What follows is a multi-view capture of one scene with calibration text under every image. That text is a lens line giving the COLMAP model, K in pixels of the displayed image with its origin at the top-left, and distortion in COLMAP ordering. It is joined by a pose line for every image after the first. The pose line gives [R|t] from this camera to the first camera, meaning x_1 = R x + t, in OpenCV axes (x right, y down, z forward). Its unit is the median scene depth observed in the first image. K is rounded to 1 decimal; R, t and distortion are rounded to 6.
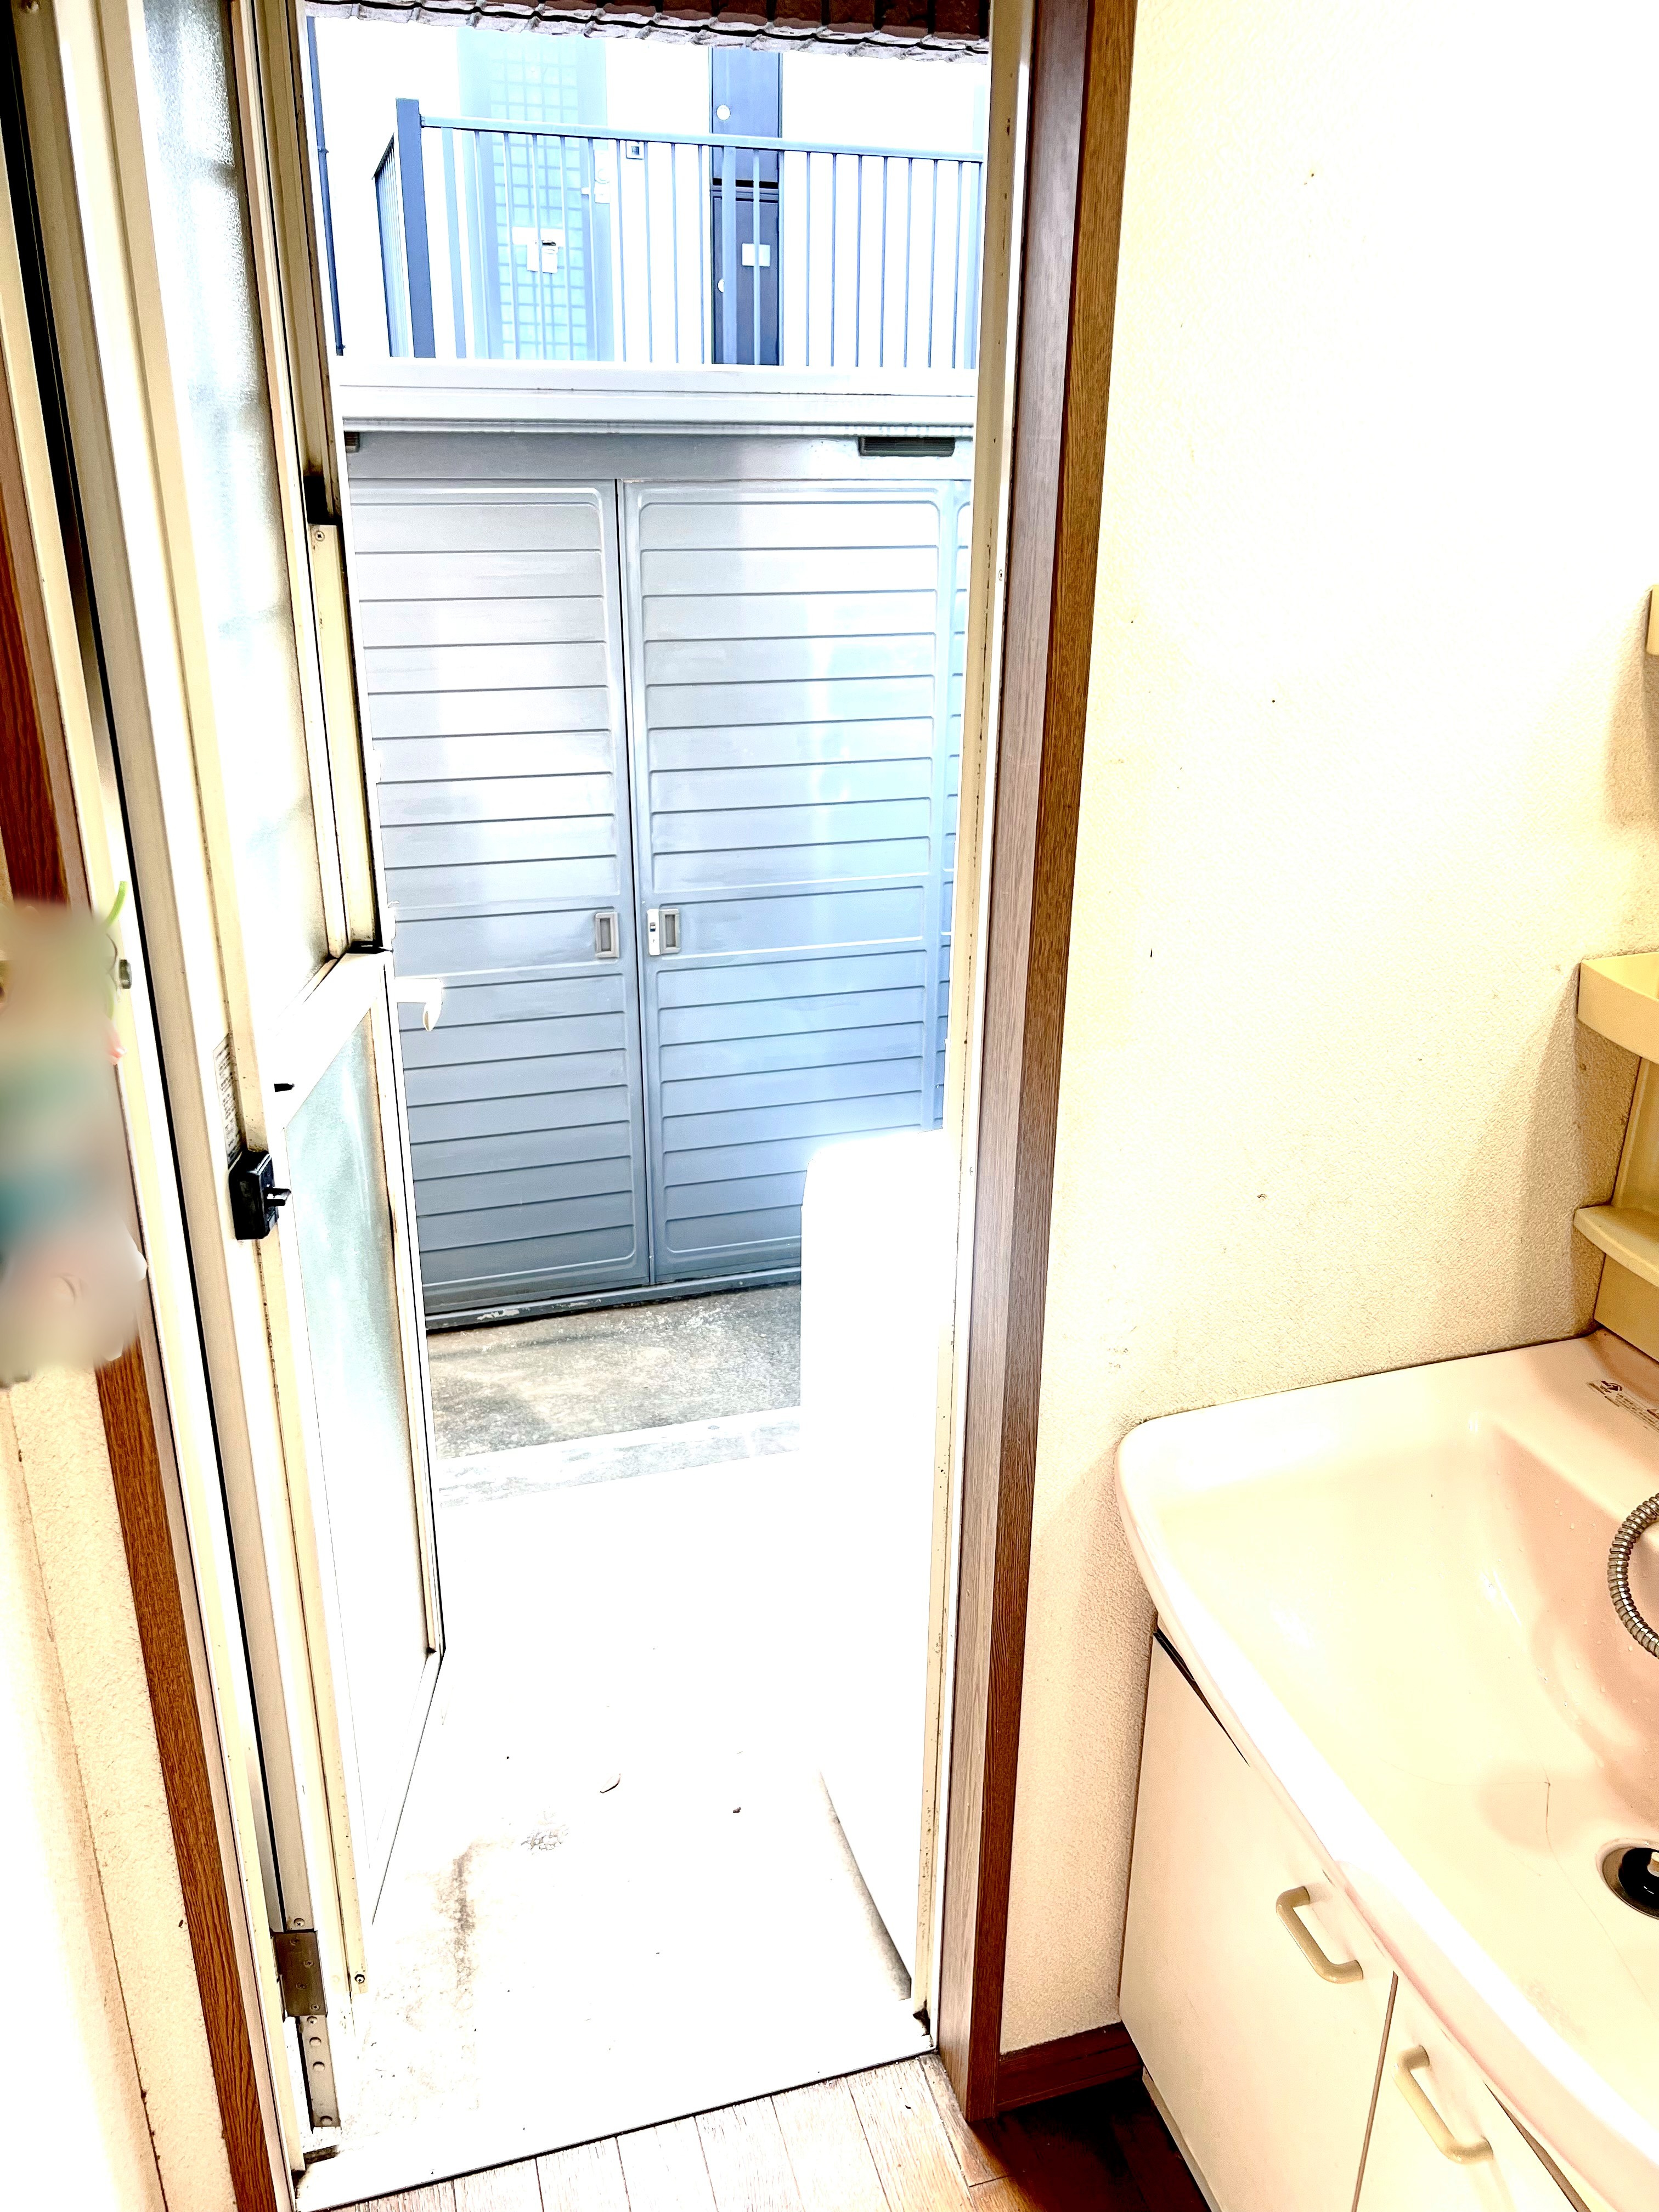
lens RADIAL K [[1667.1, 0, 829.5], [0, 1667.1, 1106.0], [0, 0, 1]] dist [0.081391, -0.127176]
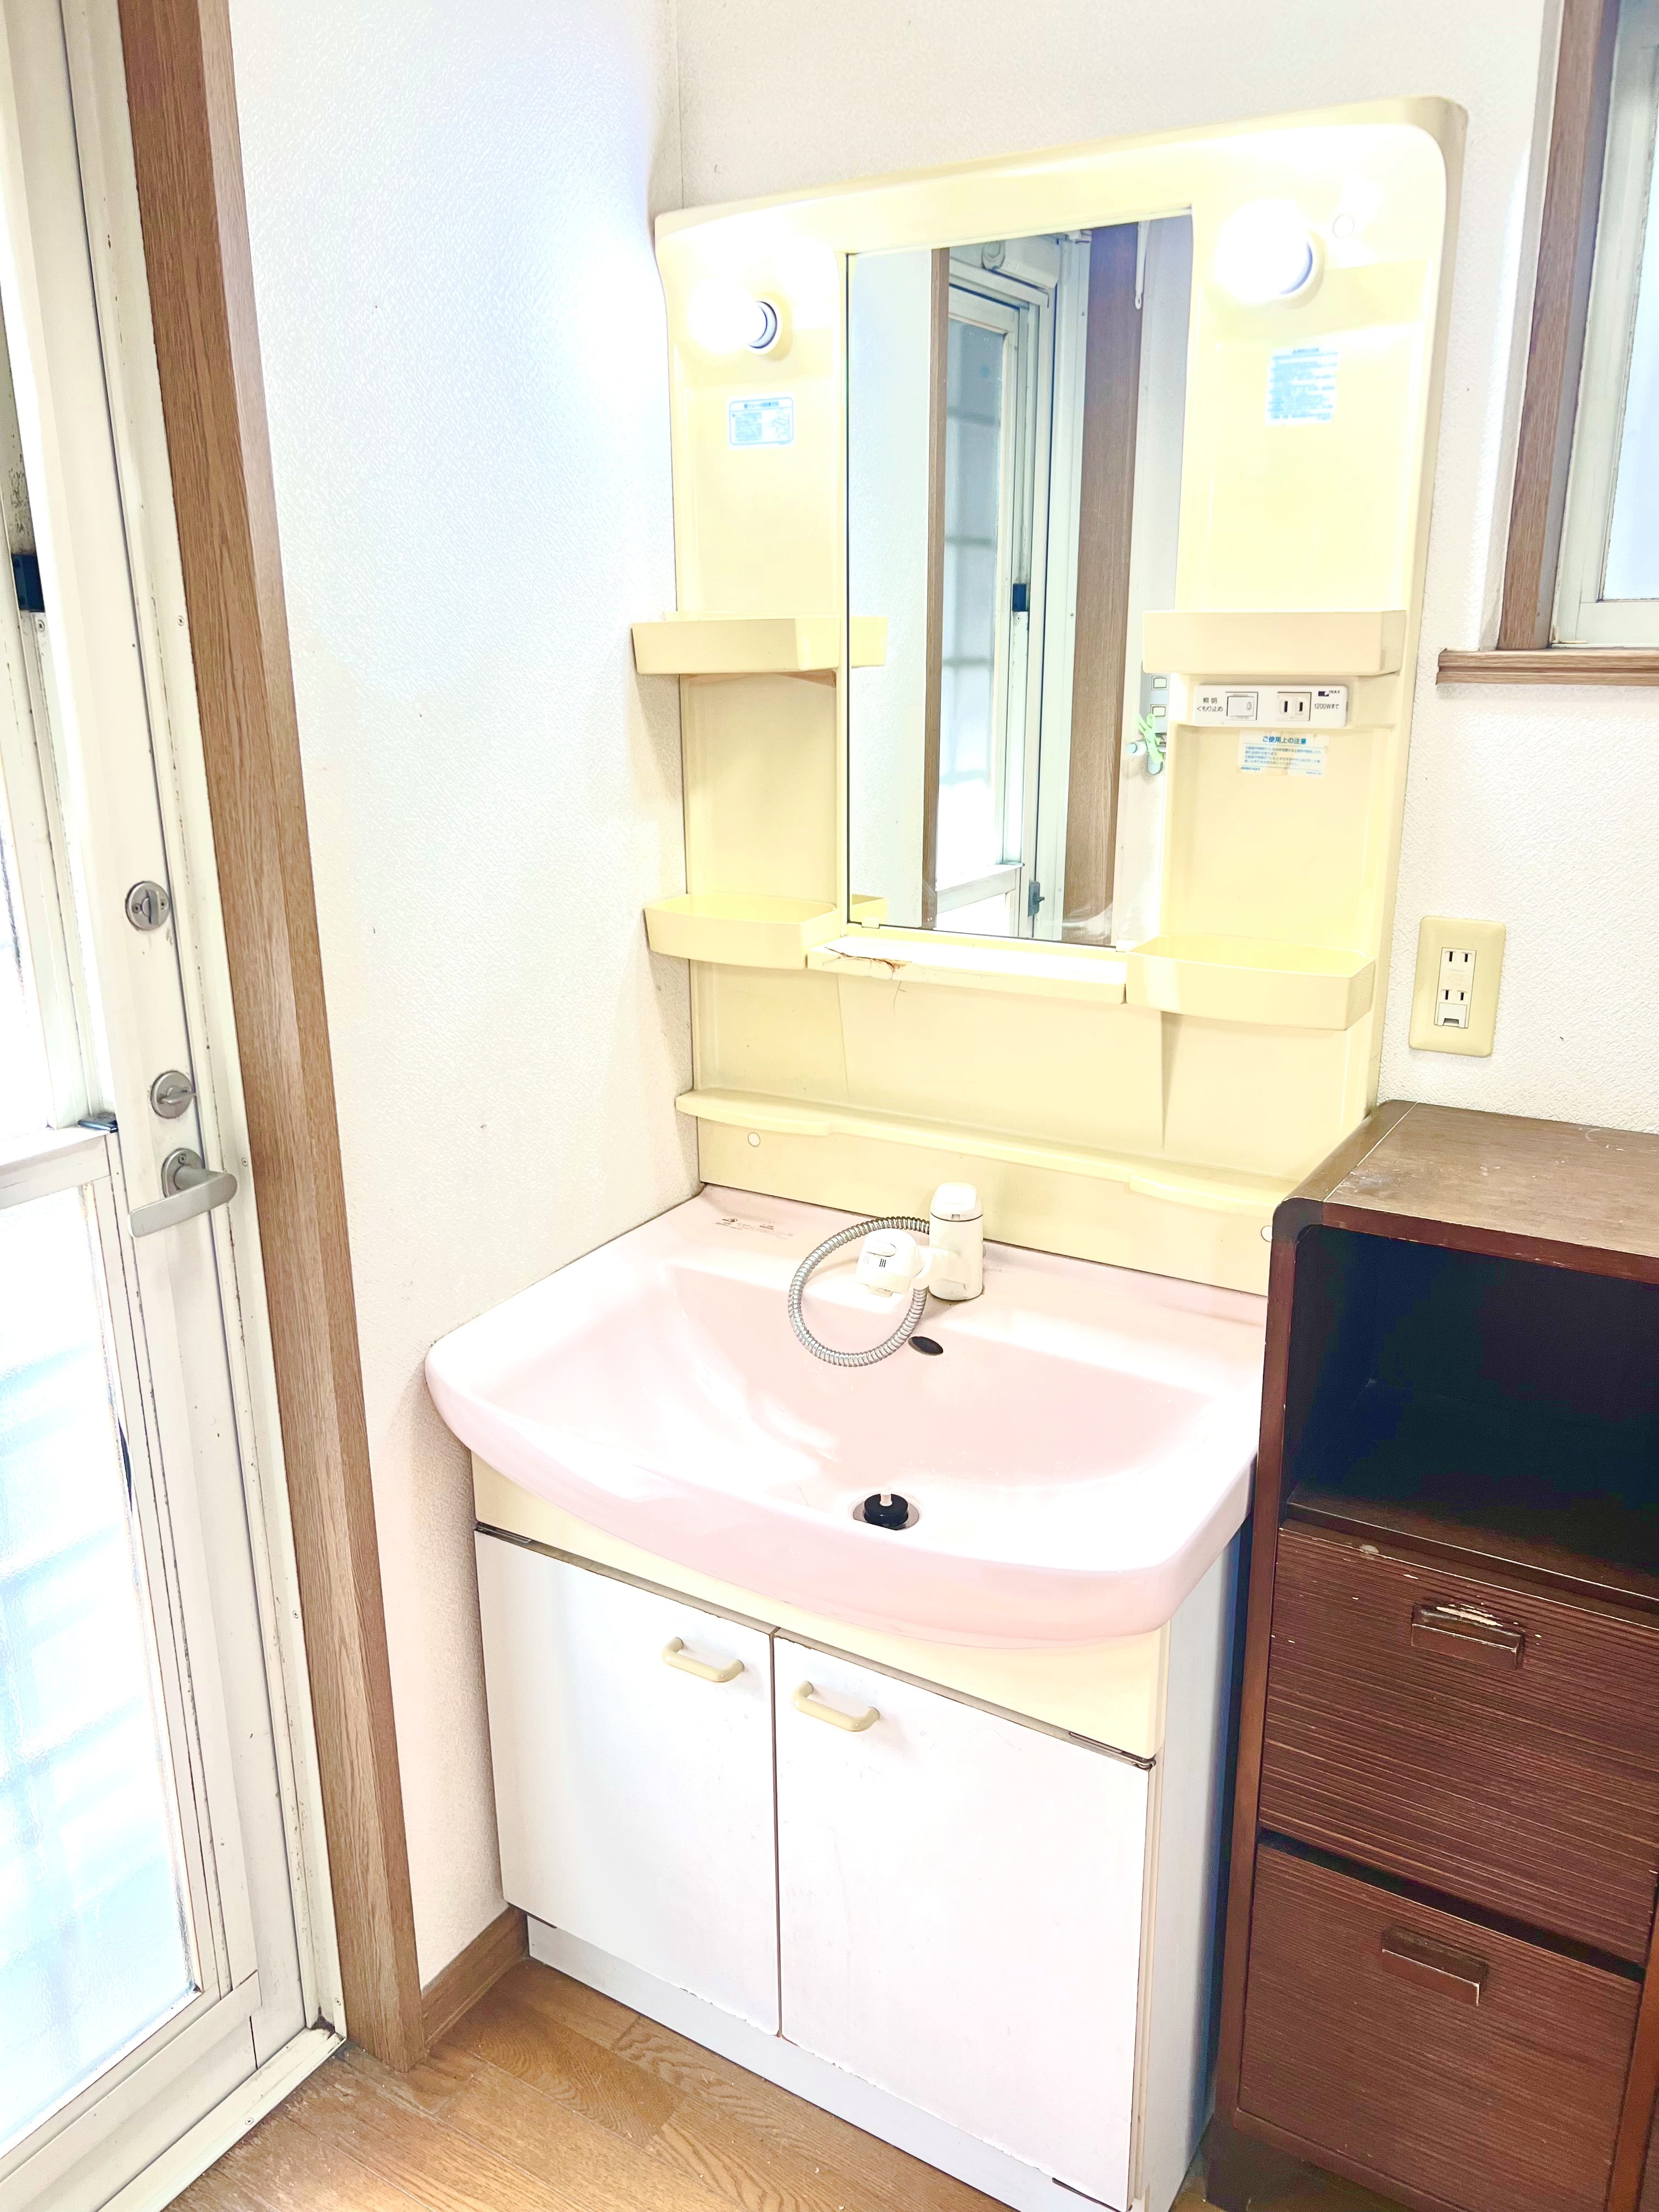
lens RADIAL K [[1667.1, 0, 829.5], [0, 1667.1, 1106.0], [0, 0, 1]] dist [0.081391, -0.127176]
pose [[0.740425, -0.201387, 0.641259, -0.317619], [0.261405, 0.965228, 0.001300, 0.099497], [-0.619223, 0.166666, 0.767323, -0.083573]]
